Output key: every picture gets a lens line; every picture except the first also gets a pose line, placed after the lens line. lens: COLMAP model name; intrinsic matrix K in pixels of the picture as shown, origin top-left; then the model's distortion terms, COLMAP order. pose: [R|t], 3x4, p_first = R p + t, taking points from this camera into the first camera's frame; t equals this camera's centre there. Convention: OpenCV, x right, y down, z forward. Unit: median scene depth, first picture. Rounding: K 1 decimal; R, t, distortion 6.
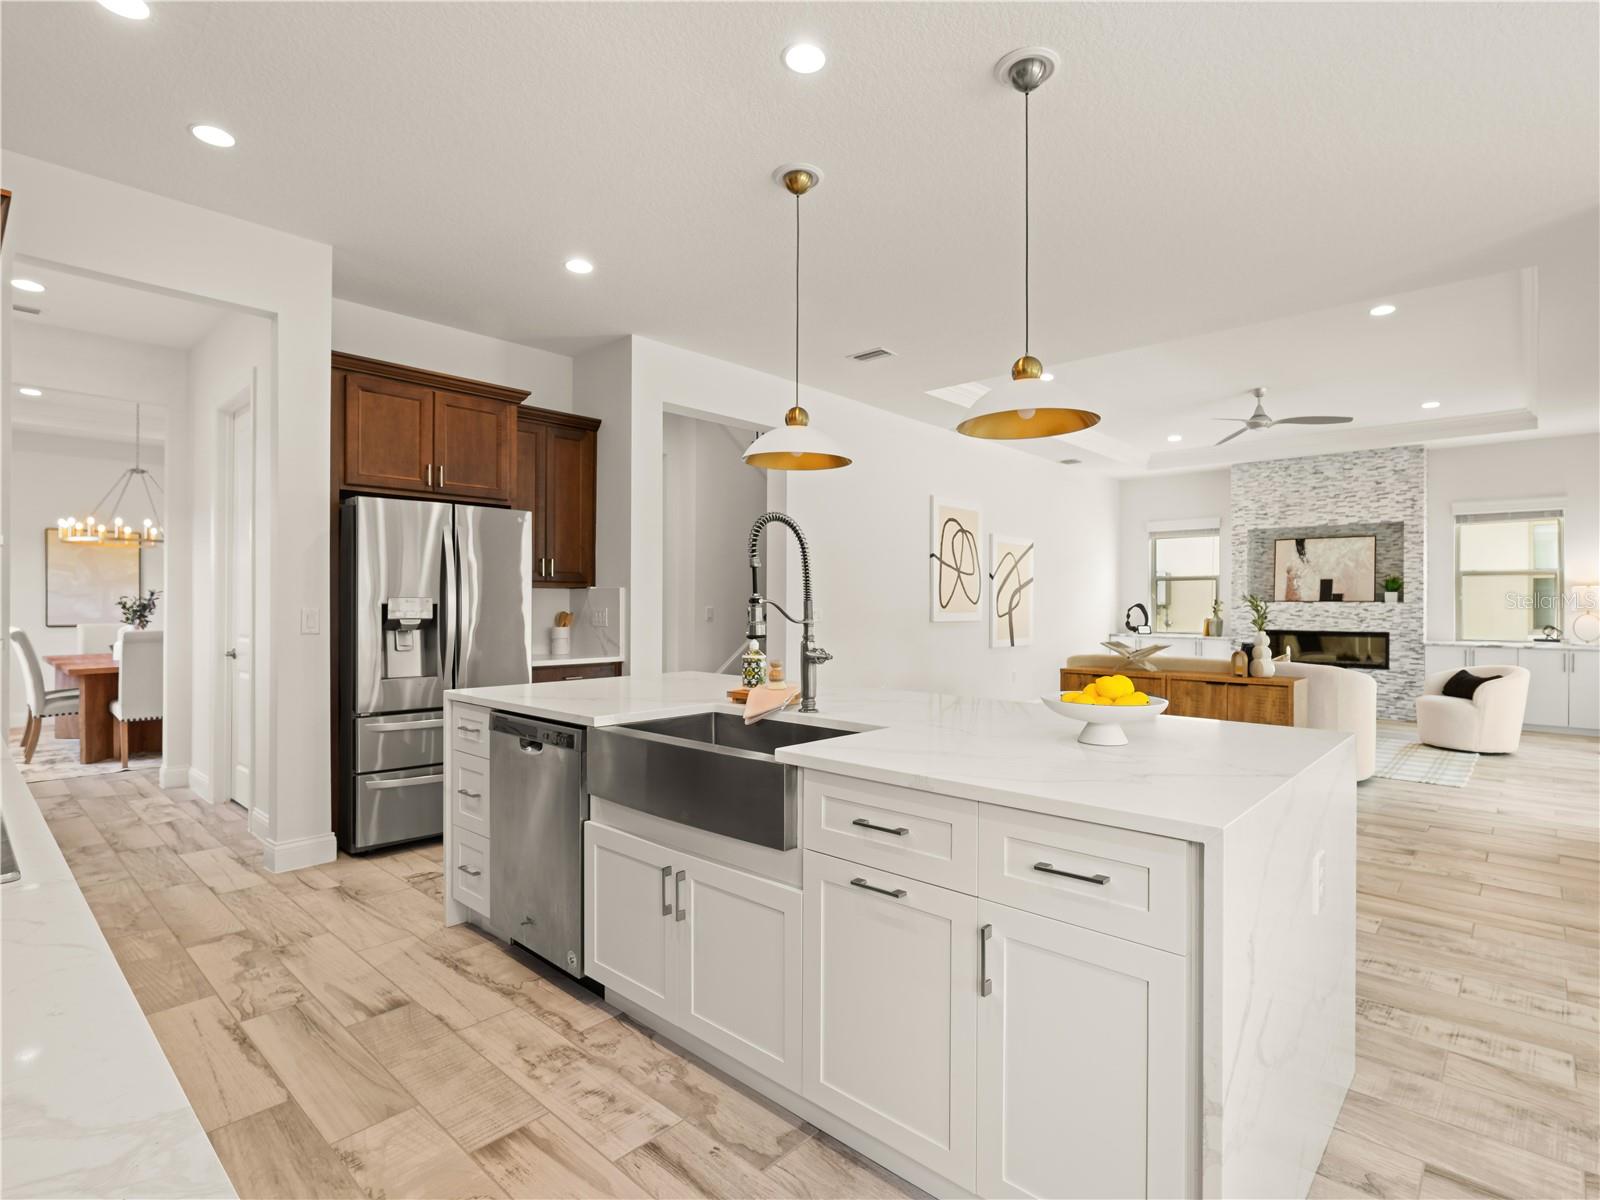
lens RADIAL K [[805.7, 0, 814.5], [0, 805.7, 601.7], [0, 0, 1]] dist [-0.012114, 0.005666]
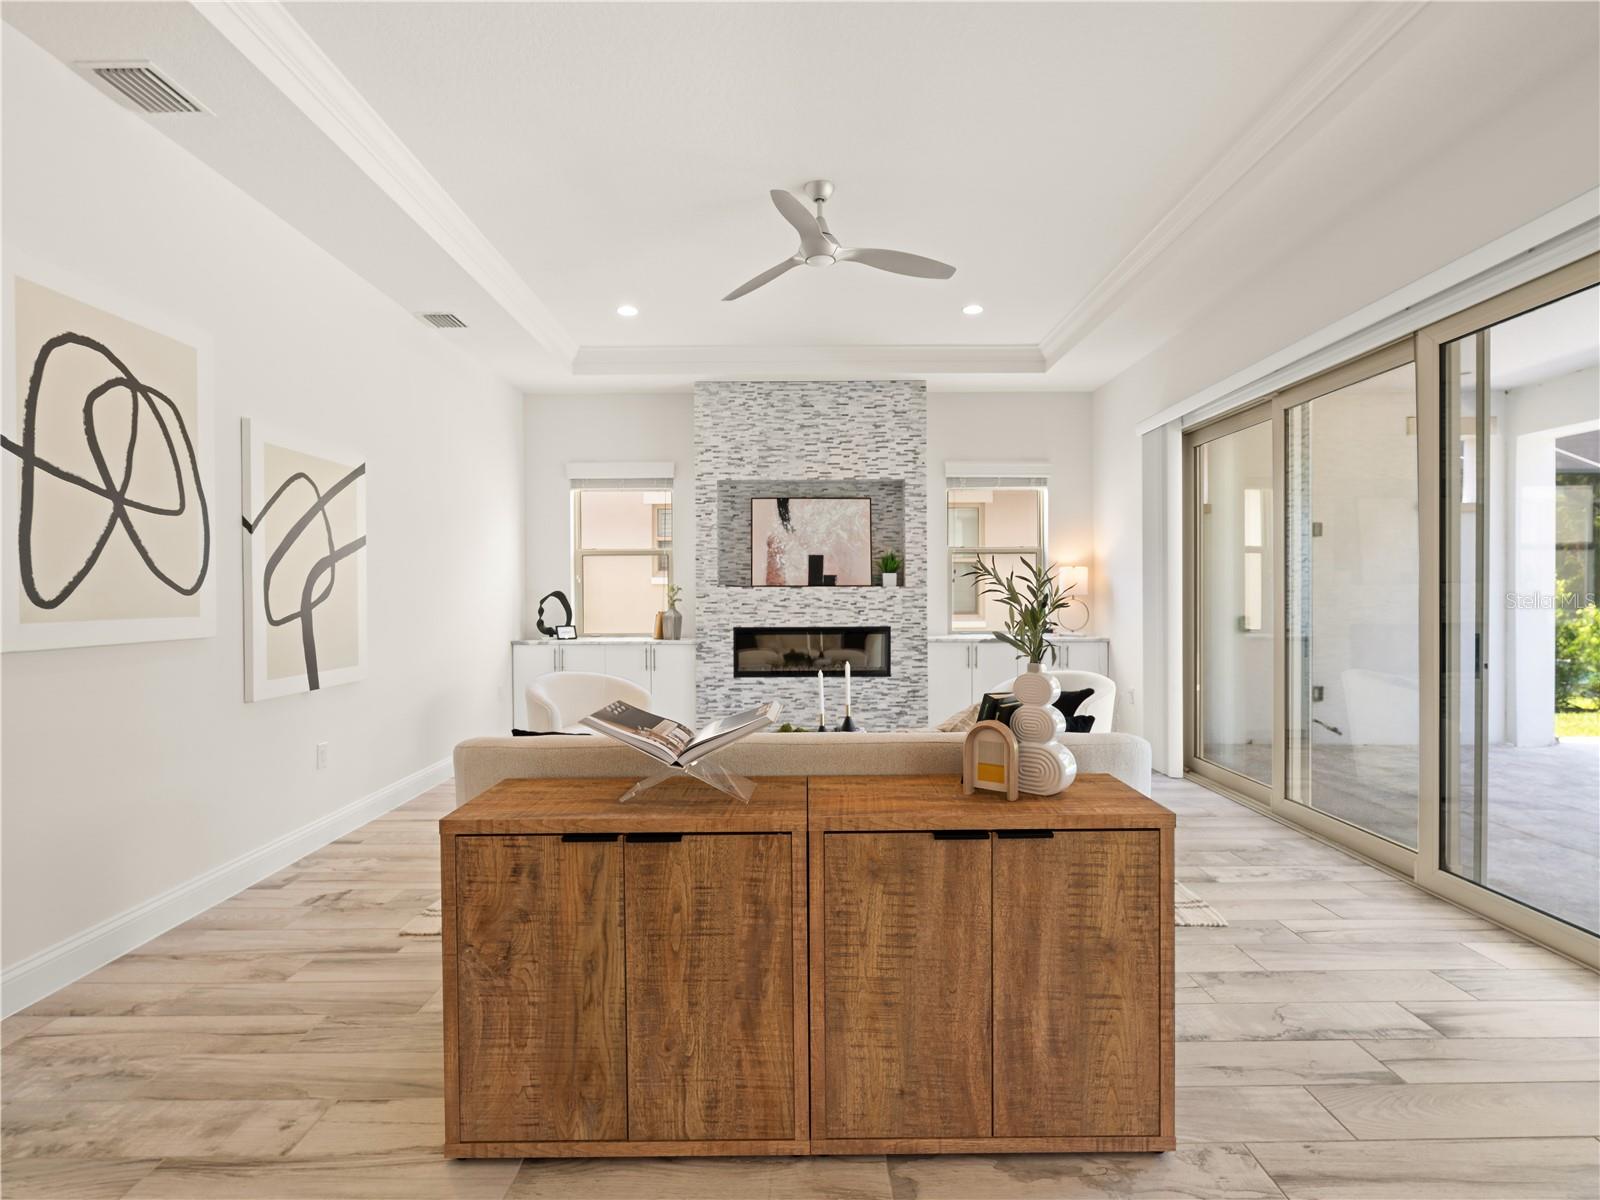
lens RADIAL K [[805.7, 0, 807.3], [0, 805.7, 601.0], [0, 0, 1]] dist [-0.012114, 0.005666]
pose [[0.734870, -0.015027, 0.678041, 0.214339], [0.006260, 0.999862, 0.015374, 0.002920], [-0.678179, -0.007053, 0.734863, 0.721954]]
